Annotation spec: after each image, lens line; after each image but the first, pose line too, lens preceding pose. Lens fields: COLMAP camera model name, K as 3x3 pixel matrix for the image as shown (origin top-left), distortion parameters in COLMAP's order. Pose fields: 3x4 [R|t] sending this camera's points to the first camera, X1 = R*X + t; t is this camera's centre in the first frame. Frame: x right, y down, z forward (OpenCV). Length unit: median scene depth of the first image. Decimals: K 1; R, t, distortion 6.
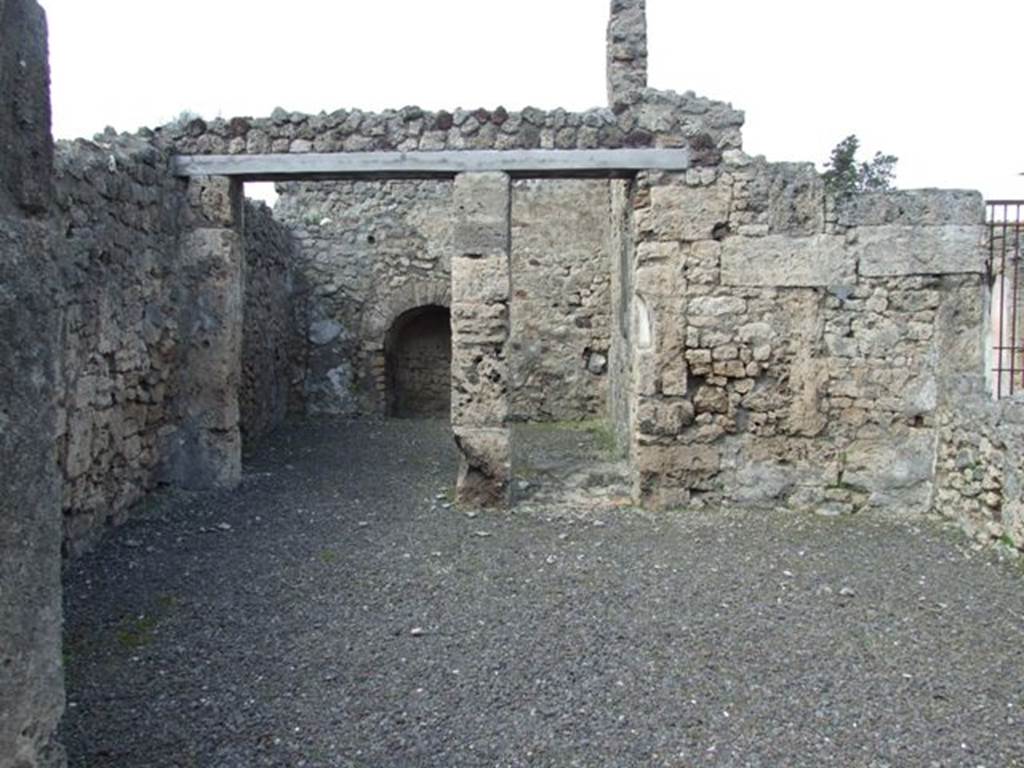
lens RADIAL K [[813.0, 0, 514.1], [0, 813.0, 377.4], [0, 0, 1]] dist [-0.055738, 0.056049]
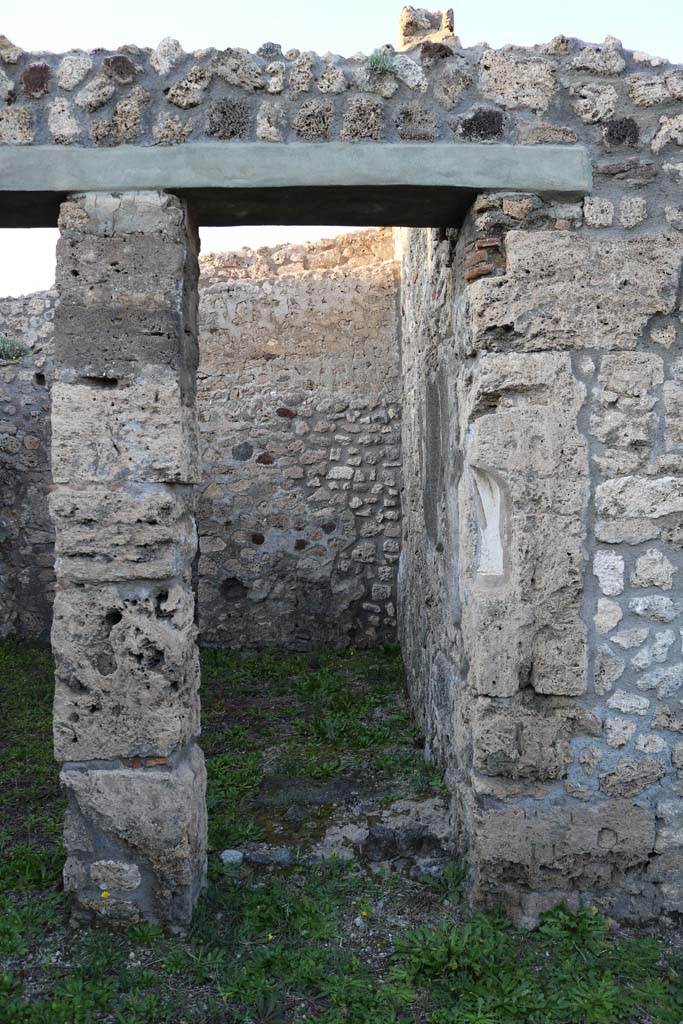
lens RADIAL K [[829.8, 0, 332.0], [0, 829.8, 509.1], [0, 0, 1]] dist [-0.106250, 0.001335]
pose [[0.998727, -0.000201, 0.050438, 0.049704], [0.002025, 0.999346, -0.036113, -0.065011], [-0.050397, 0.036169, 0.998074, 0.556131]]
